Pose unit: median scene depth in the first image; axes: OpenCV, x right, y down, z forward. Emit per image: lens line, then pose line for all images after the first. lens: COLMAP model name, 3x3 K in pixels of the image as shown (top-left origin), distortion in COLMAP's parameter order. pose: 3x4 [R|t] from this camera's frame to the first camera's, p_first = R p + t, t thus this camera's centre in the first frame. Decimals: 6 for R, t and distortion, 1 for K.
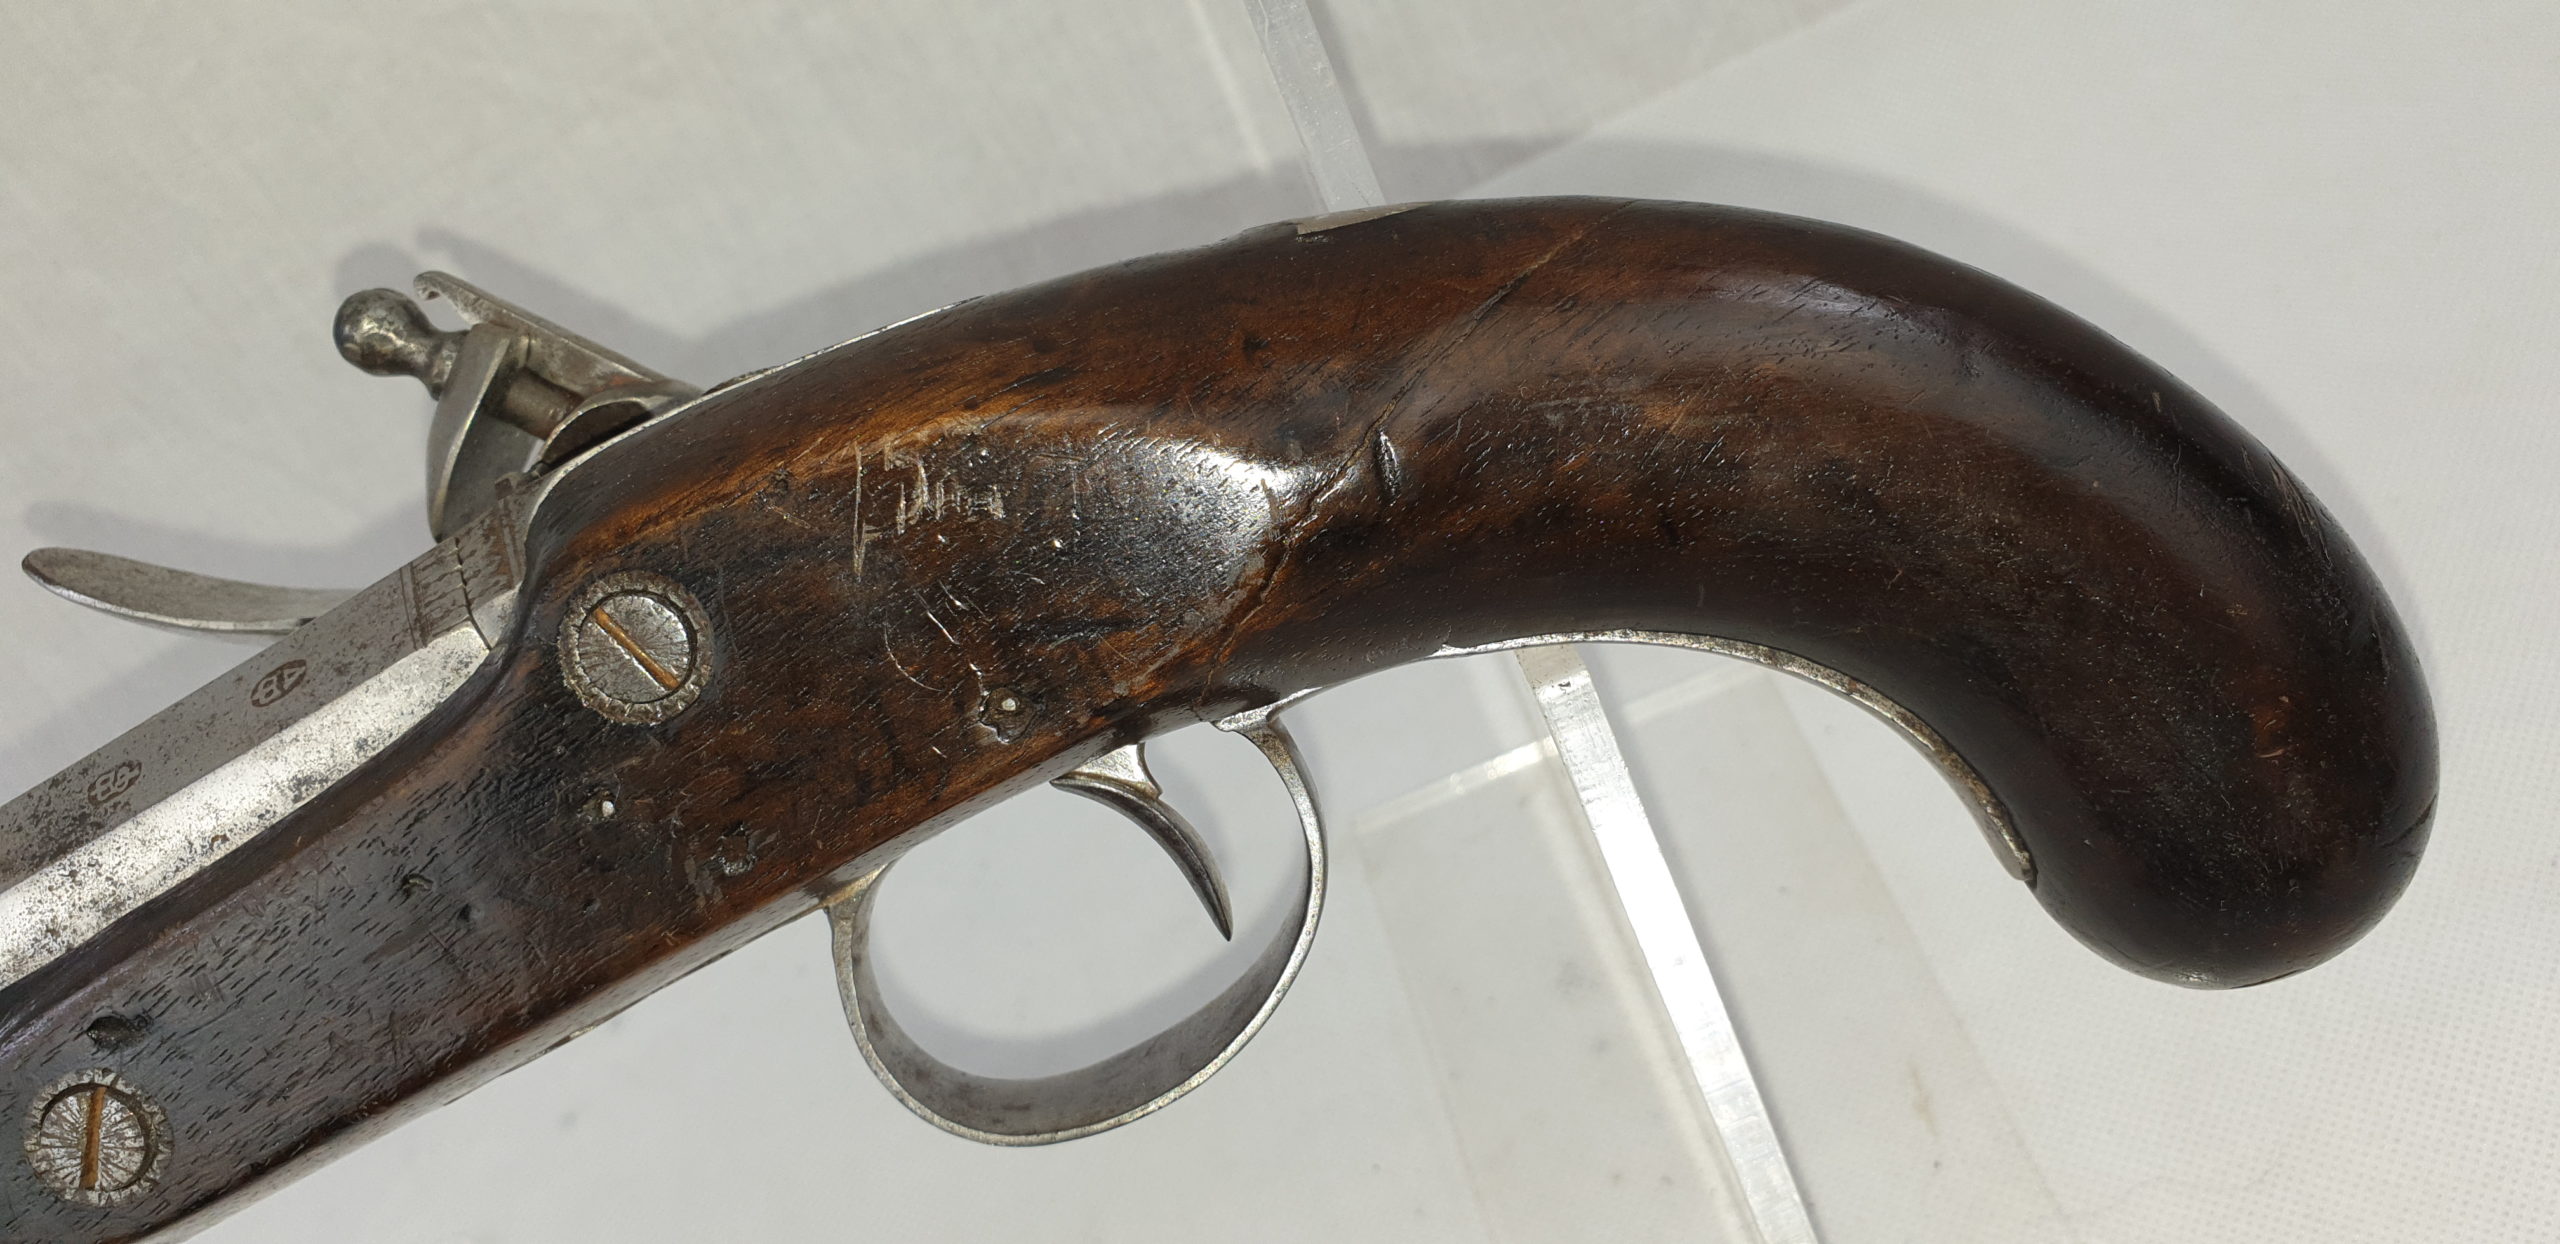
lens RADIAL K [[2109.3, 0, 1281.7], [0, 2109.3, 657.7], [0, 0, 1]] dist [0.011476, -0.005068]
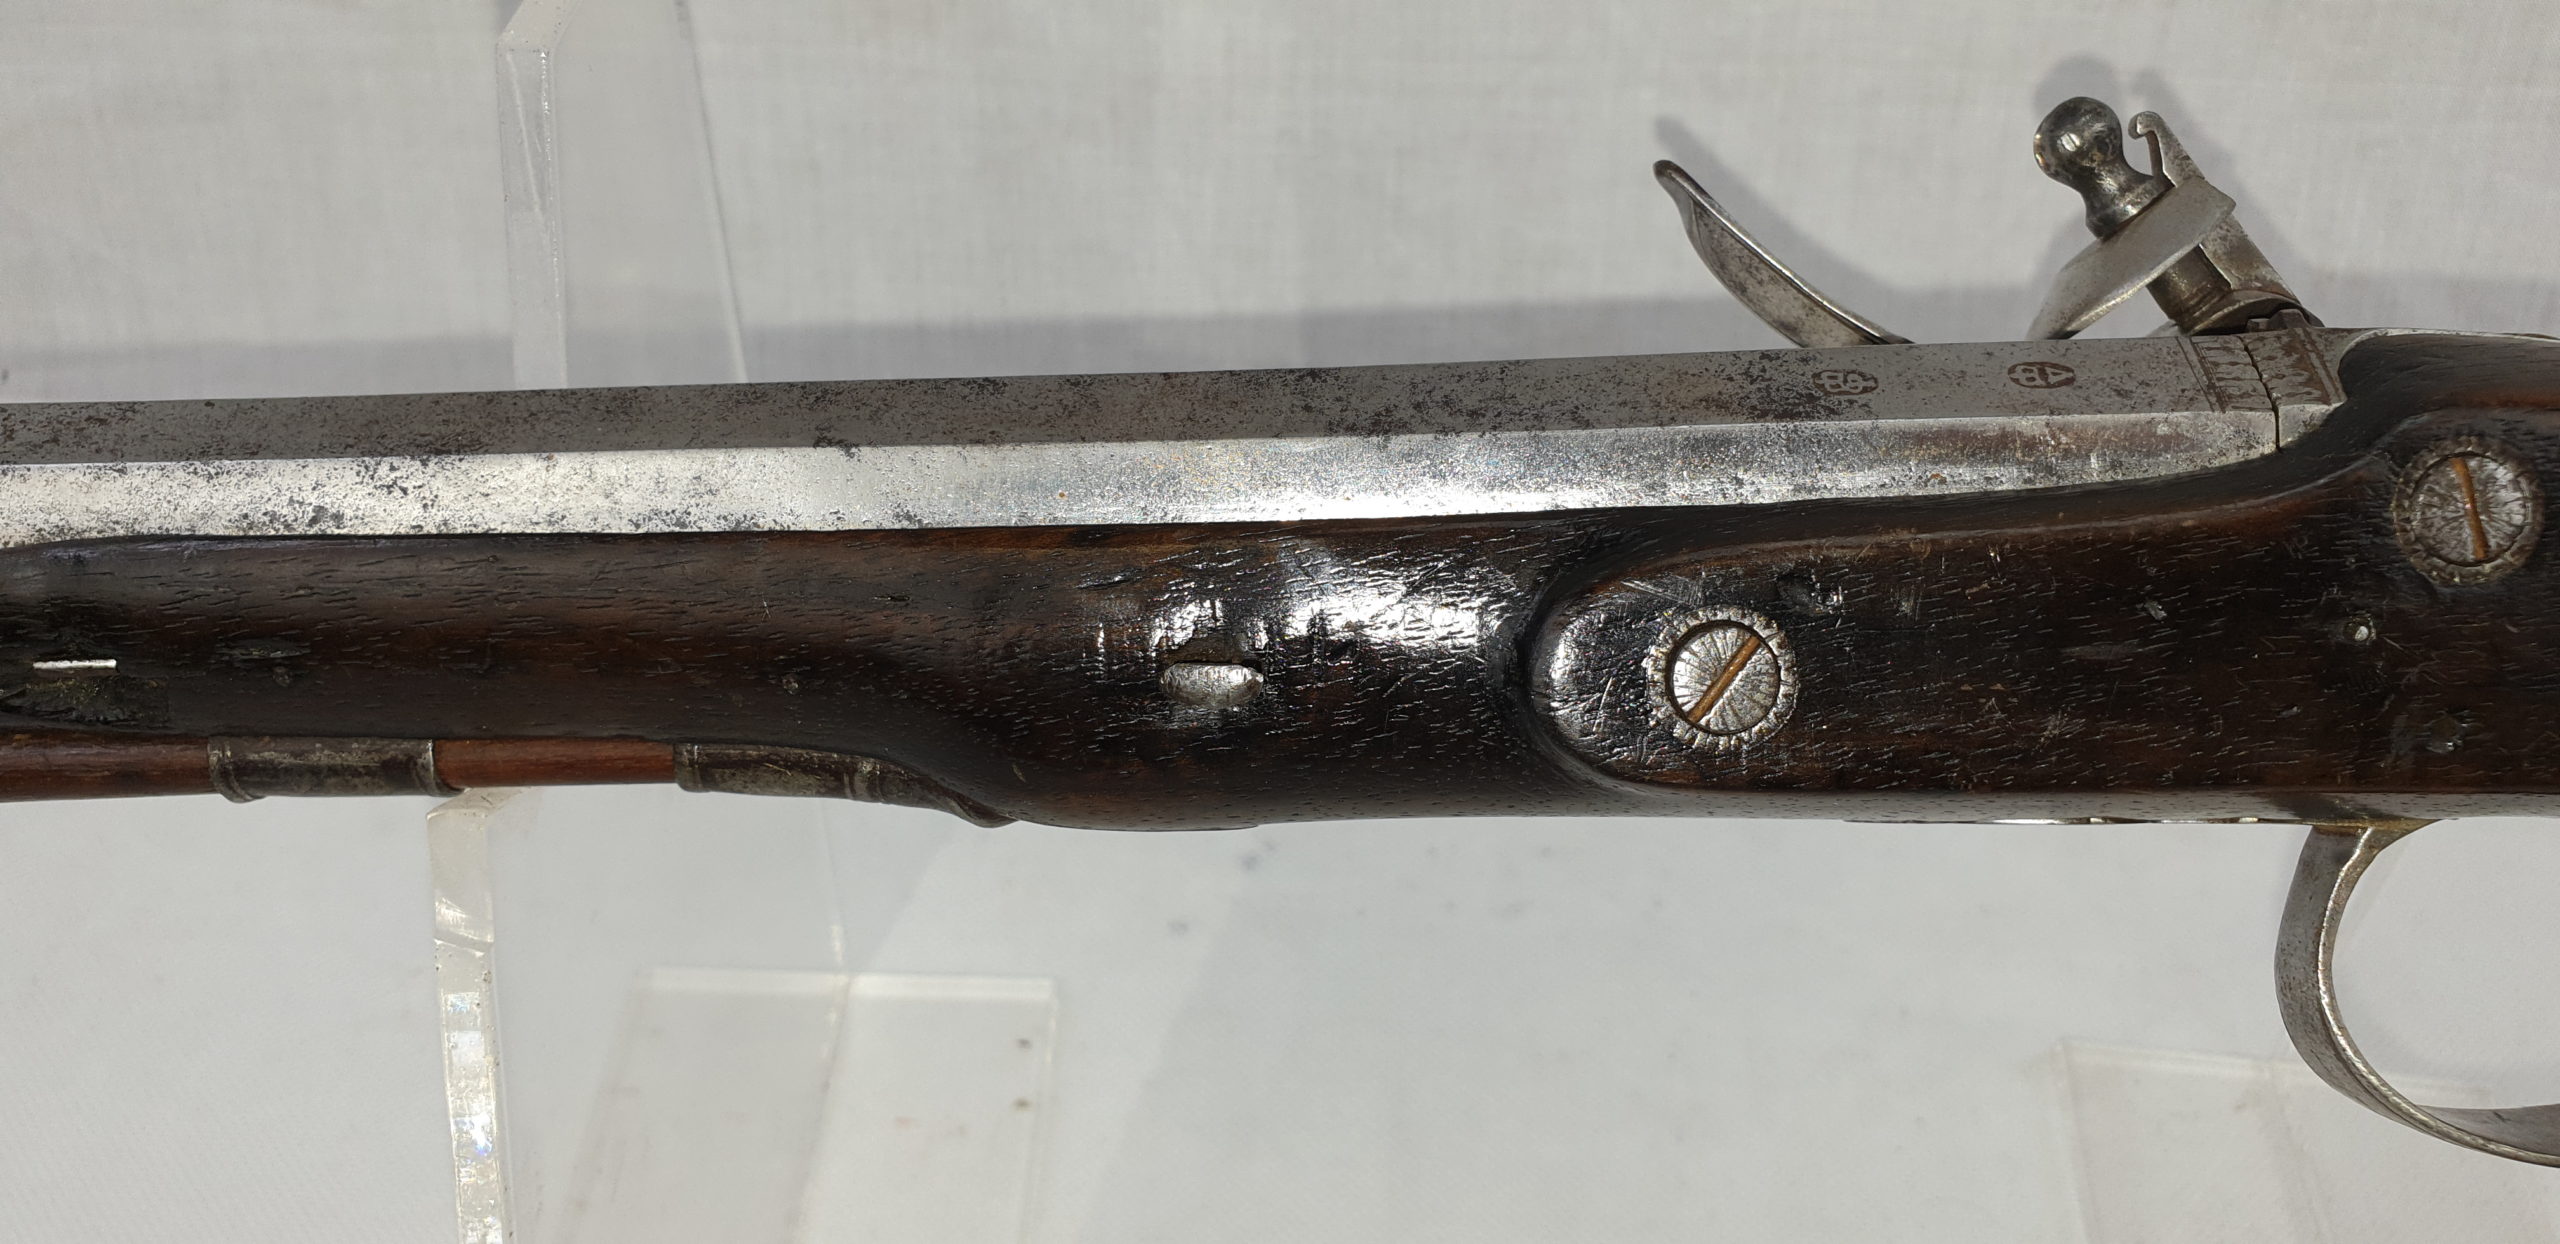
lens RADIAL K [[2152.5, 0, 1269.9], [0, 2152.5, 590.9], [0, 0, 1]] dist [-0.009810, 0.000184]
pose [[0.877312, 0.475220, -0.067007, -0.702947], [-0.479920, 0.868787, -0.122005, 0.421637], [0.000235, 0.139195, 0.990265, -0.025747]]
